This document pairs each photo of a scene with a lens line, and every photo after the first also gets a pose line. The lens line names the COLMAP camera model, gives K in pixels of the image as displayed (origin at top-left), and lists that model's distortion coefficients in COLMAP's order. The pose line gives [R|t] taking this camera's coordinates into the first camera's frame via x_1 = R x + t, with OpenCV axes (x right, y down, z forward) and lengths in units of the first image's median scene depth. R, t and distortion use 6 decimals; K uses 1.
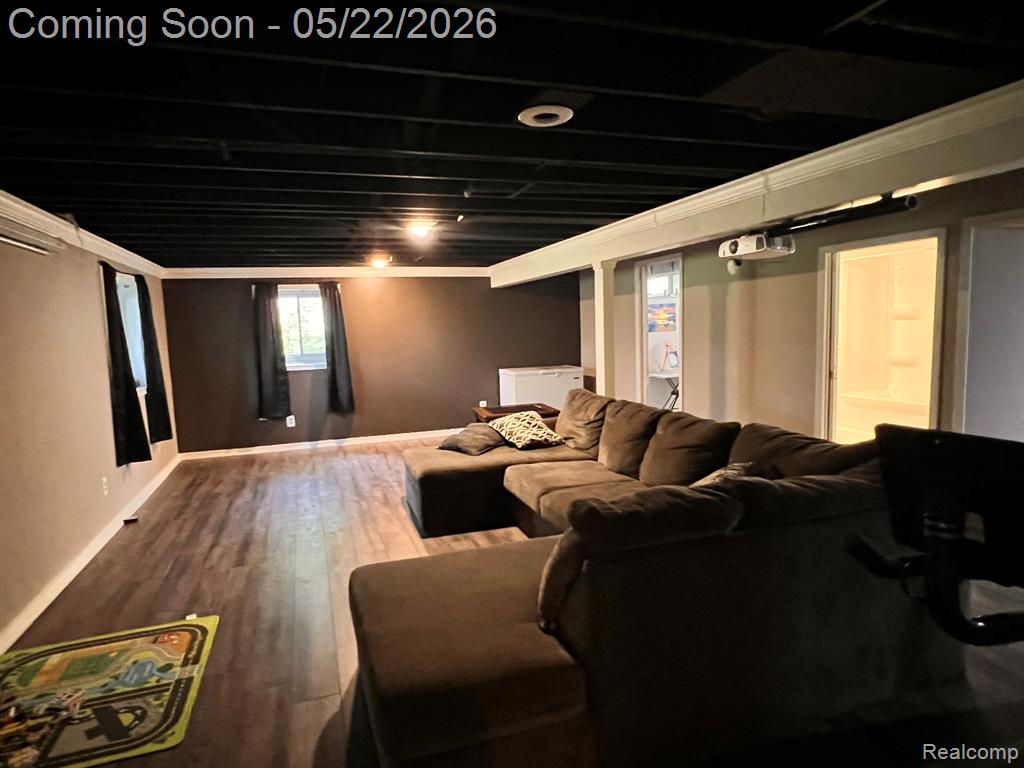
lens RADIAL K [[570.1, 0, 512.0], [0, 570.1, 384.0], [0, 0, 1]] dist [-0.003744, 0.000039]
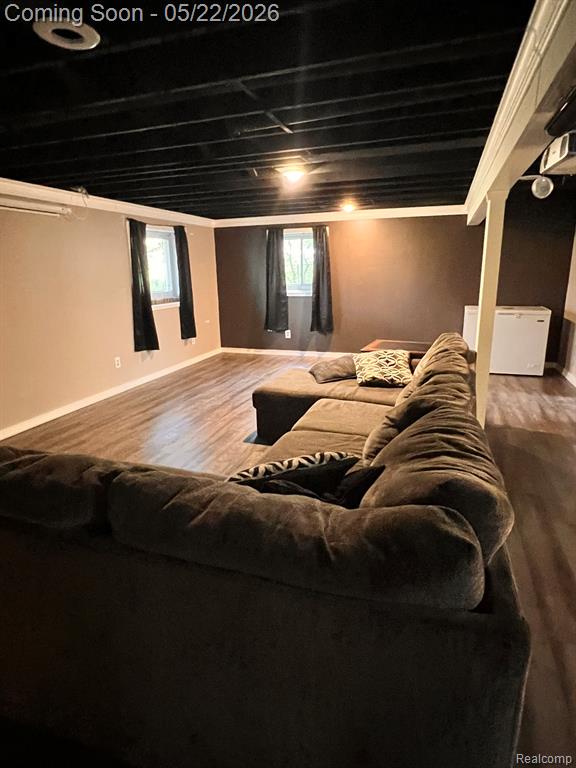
lens RADIAL K [[427.6, 0, 288.0], [0, 427.6, 384.0], [0, 0, 1]] dist [-0.003744, 0.000039]
pose [[0.792424, 0.175098, -0.584298, 0.236863], [-0.068442, 0.977387, 0.200075, -0.023150], [0.606118, -0.118554, 0.786489, 0.188182]]
